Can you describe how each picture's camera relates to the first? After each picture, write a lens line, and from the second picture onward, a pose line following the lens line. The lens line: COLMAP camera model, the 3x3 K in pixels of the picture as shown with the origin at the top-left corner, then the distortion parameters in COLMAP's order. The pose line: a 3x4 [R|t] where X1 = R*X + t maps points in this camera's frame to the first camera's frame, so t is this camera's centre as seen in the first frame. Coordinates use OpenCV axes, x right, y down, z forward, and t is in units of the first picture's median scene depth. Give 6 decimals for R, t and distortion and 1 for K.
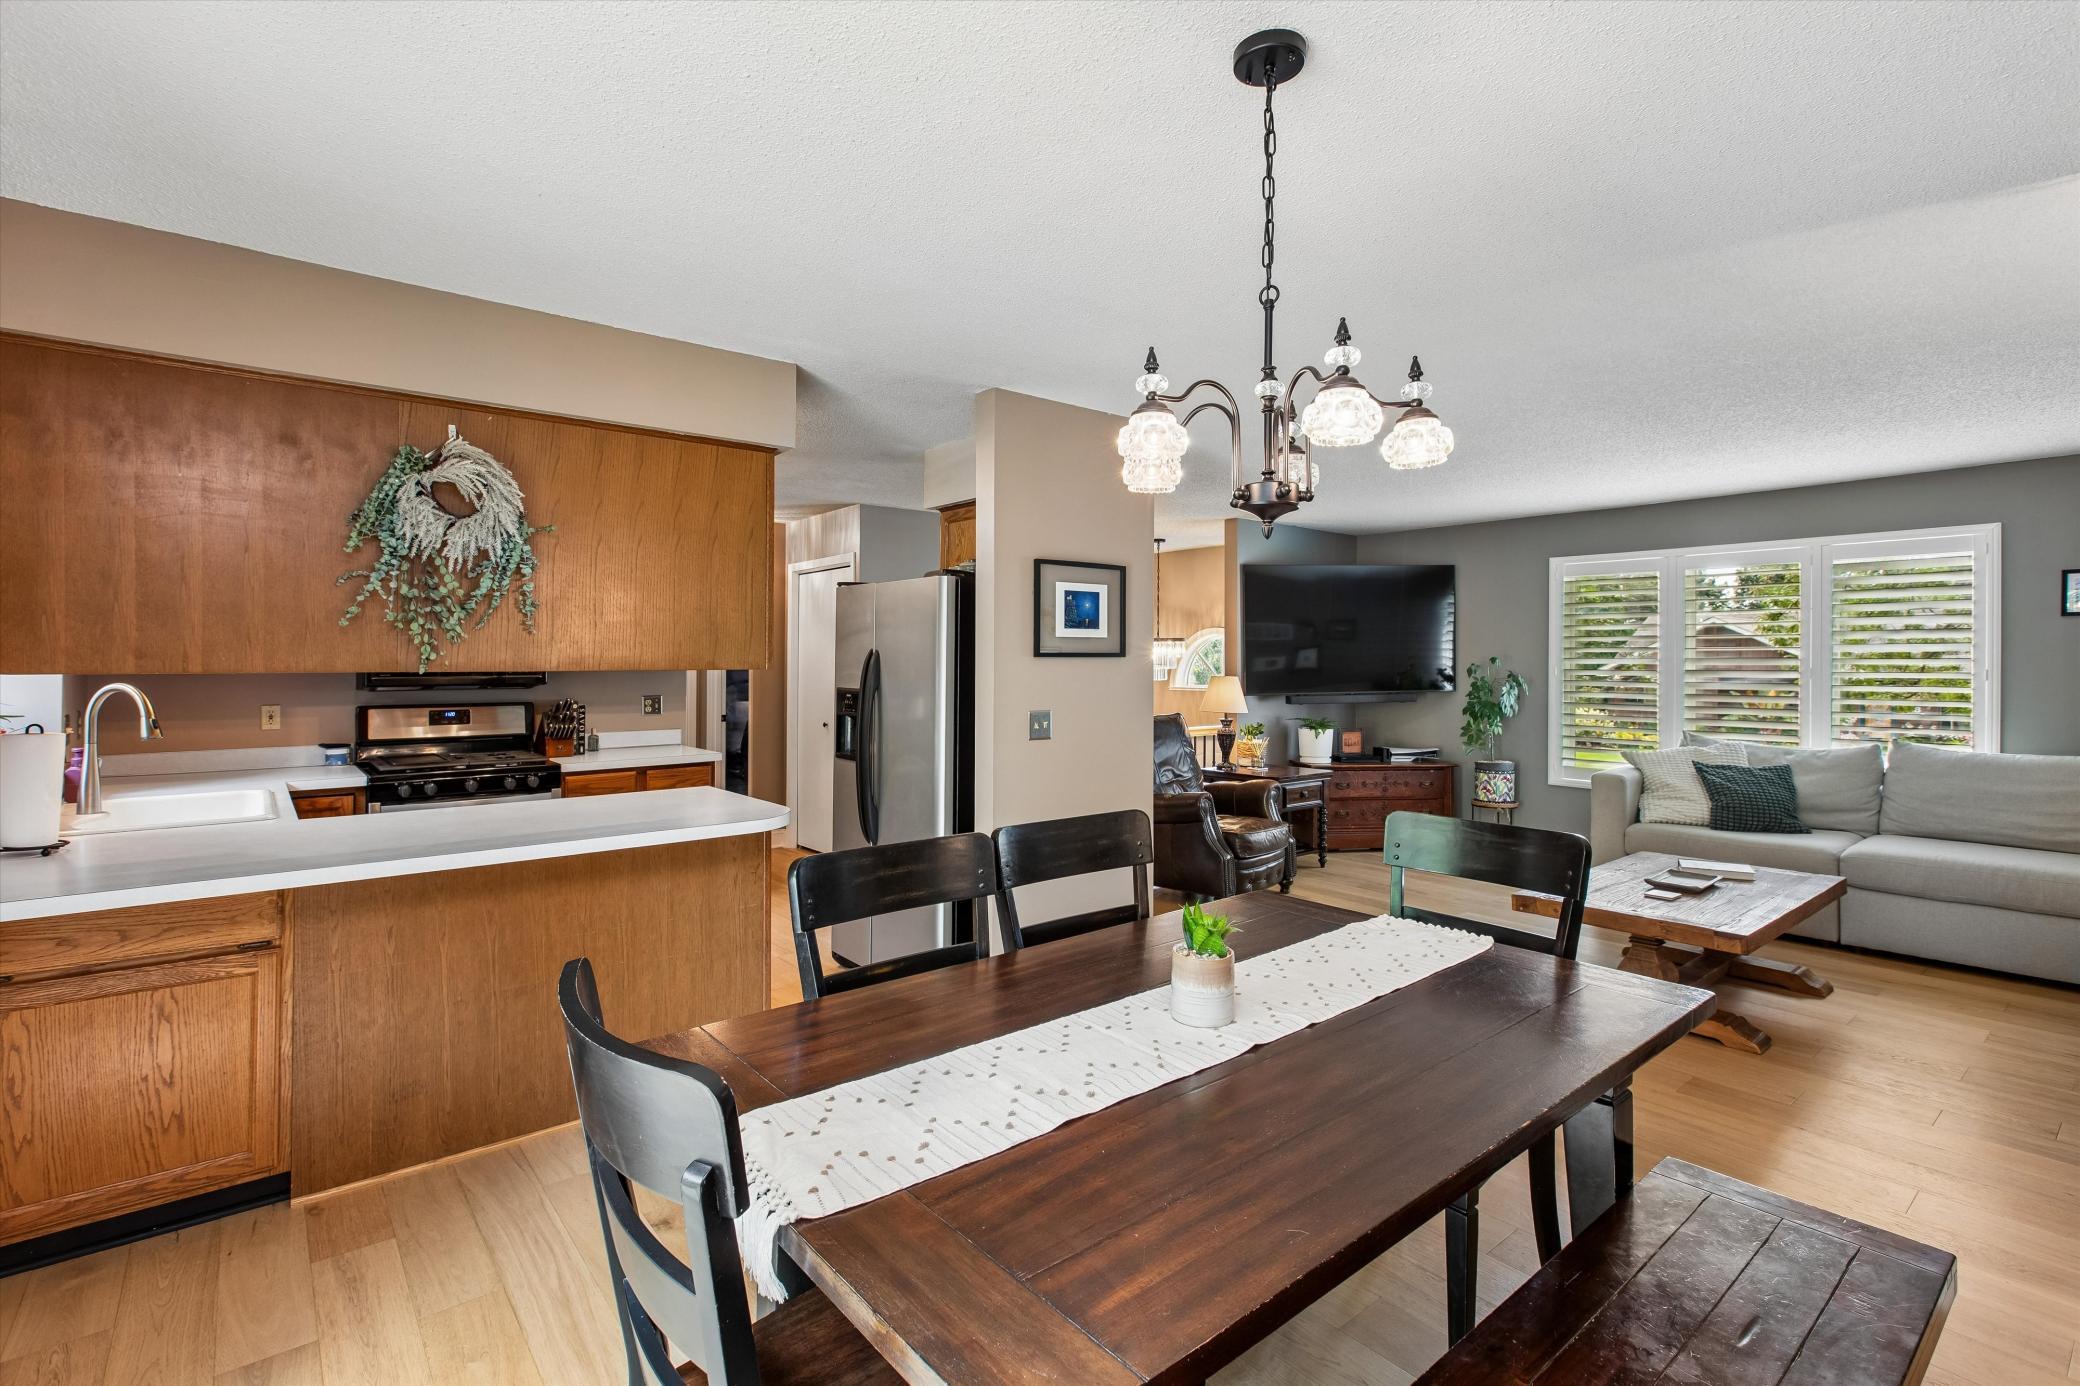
lens RADIAL K [[985.7, 0, 1077.6], [0, 985.7, 633.1], [0, 0, 1]] dist [-0.000600, -0.000241]
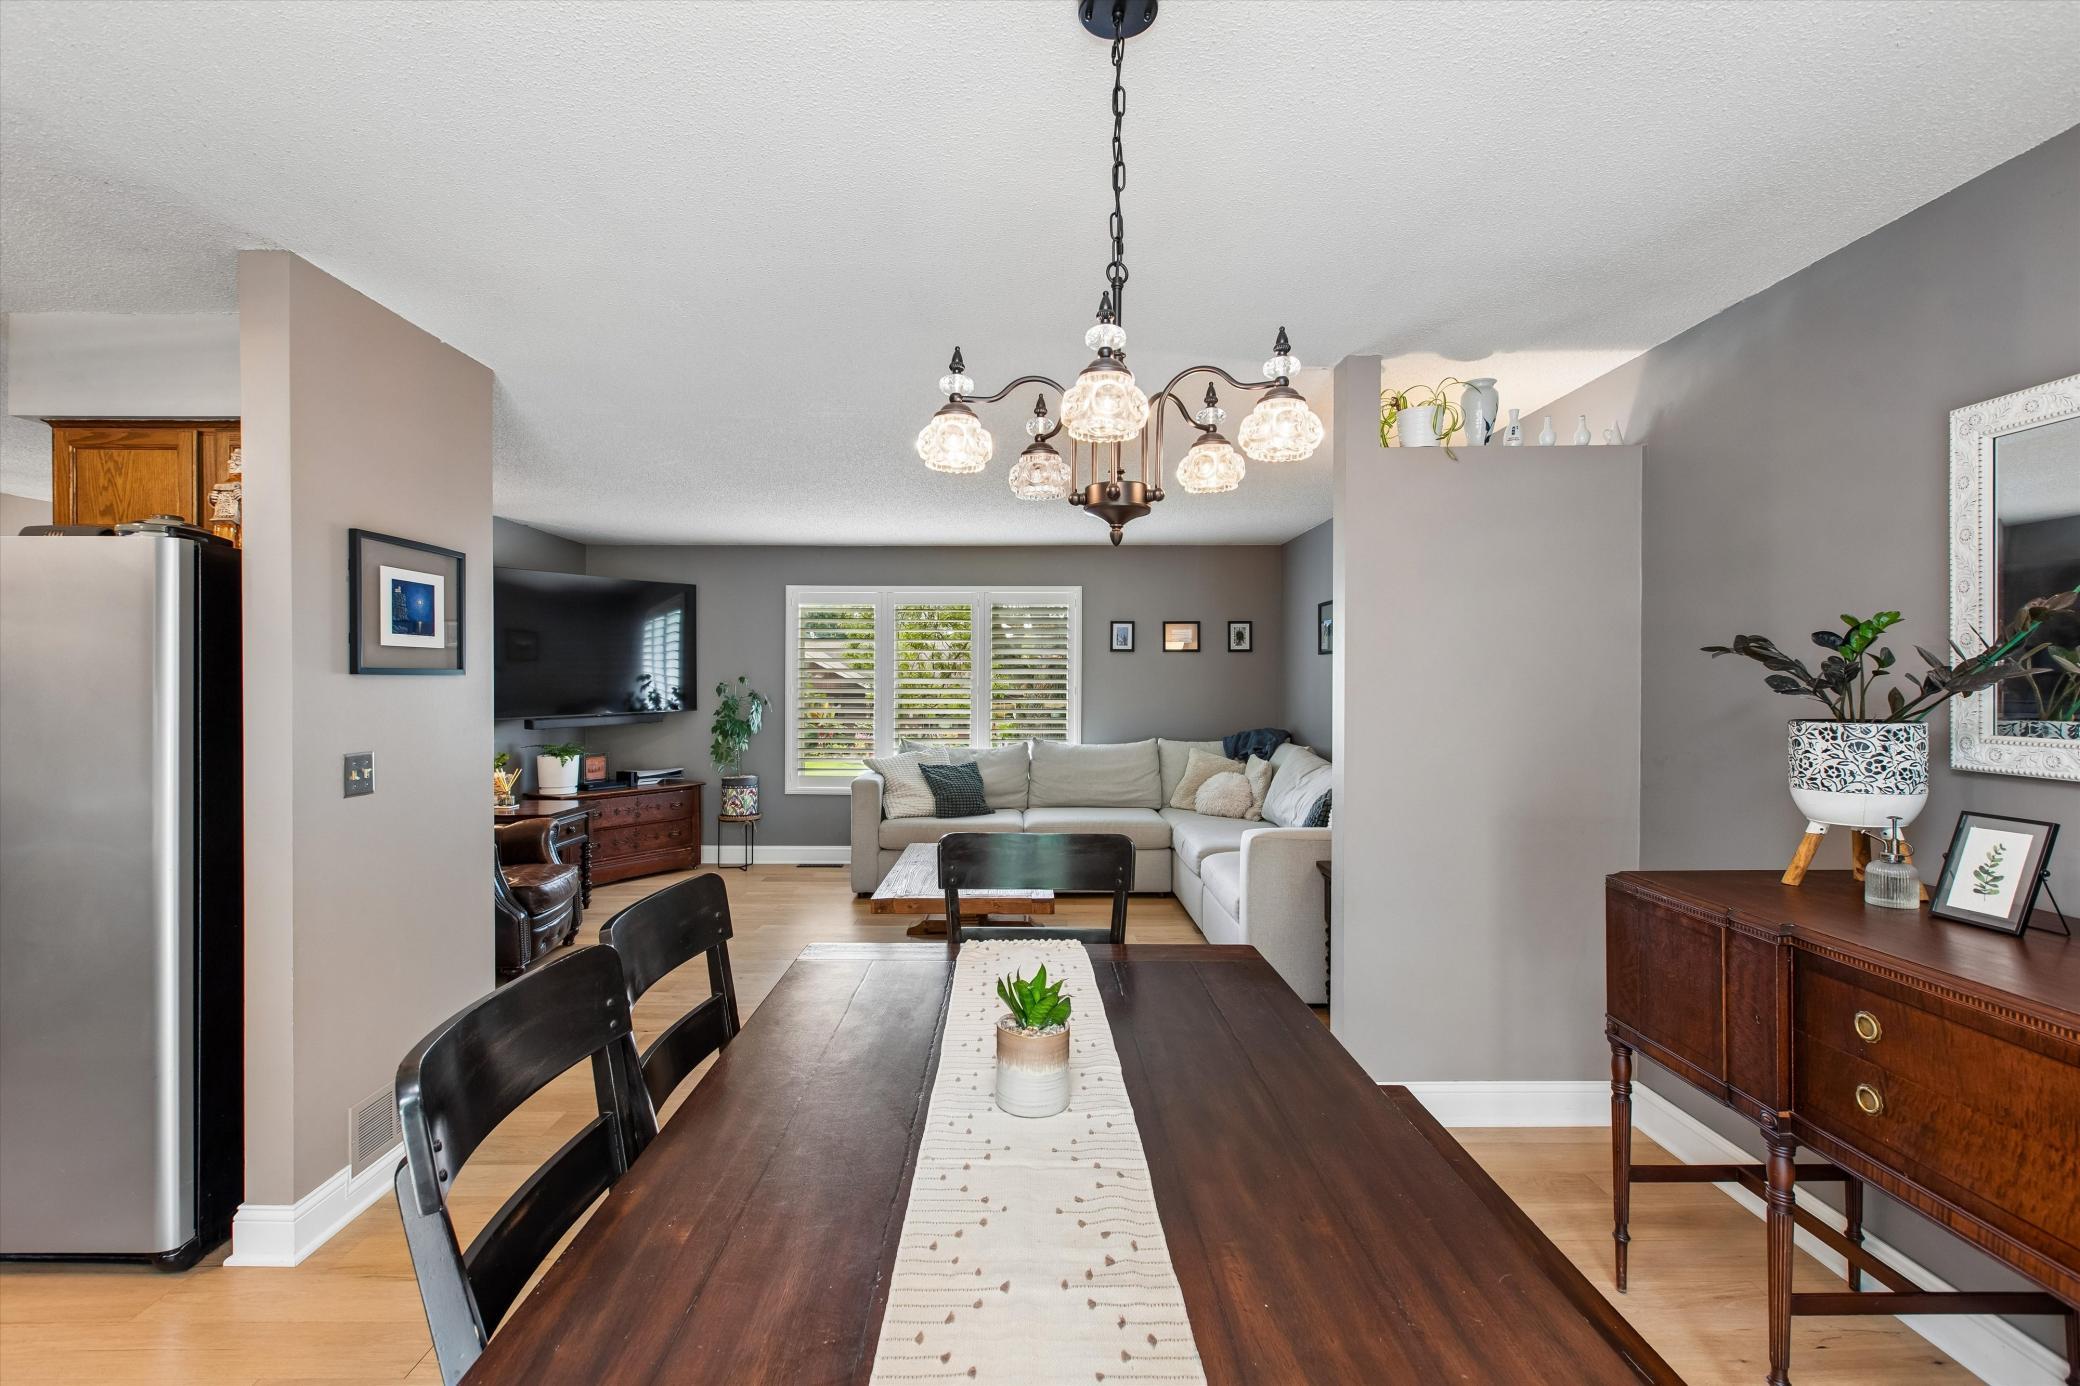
lens RADIAL K [[931.9, 0, 1026.1], [0, 931.9, 676.8], [0, 0, 1]] dist [0.001888, -0.000606]
pose [[0.647095, 0.004838, 0.762394, -0.171491], [-0.024034, 0.999612, 0.014055, 0.004437], [-0.762031, -0.027418, 0.646960, 0.173700]]
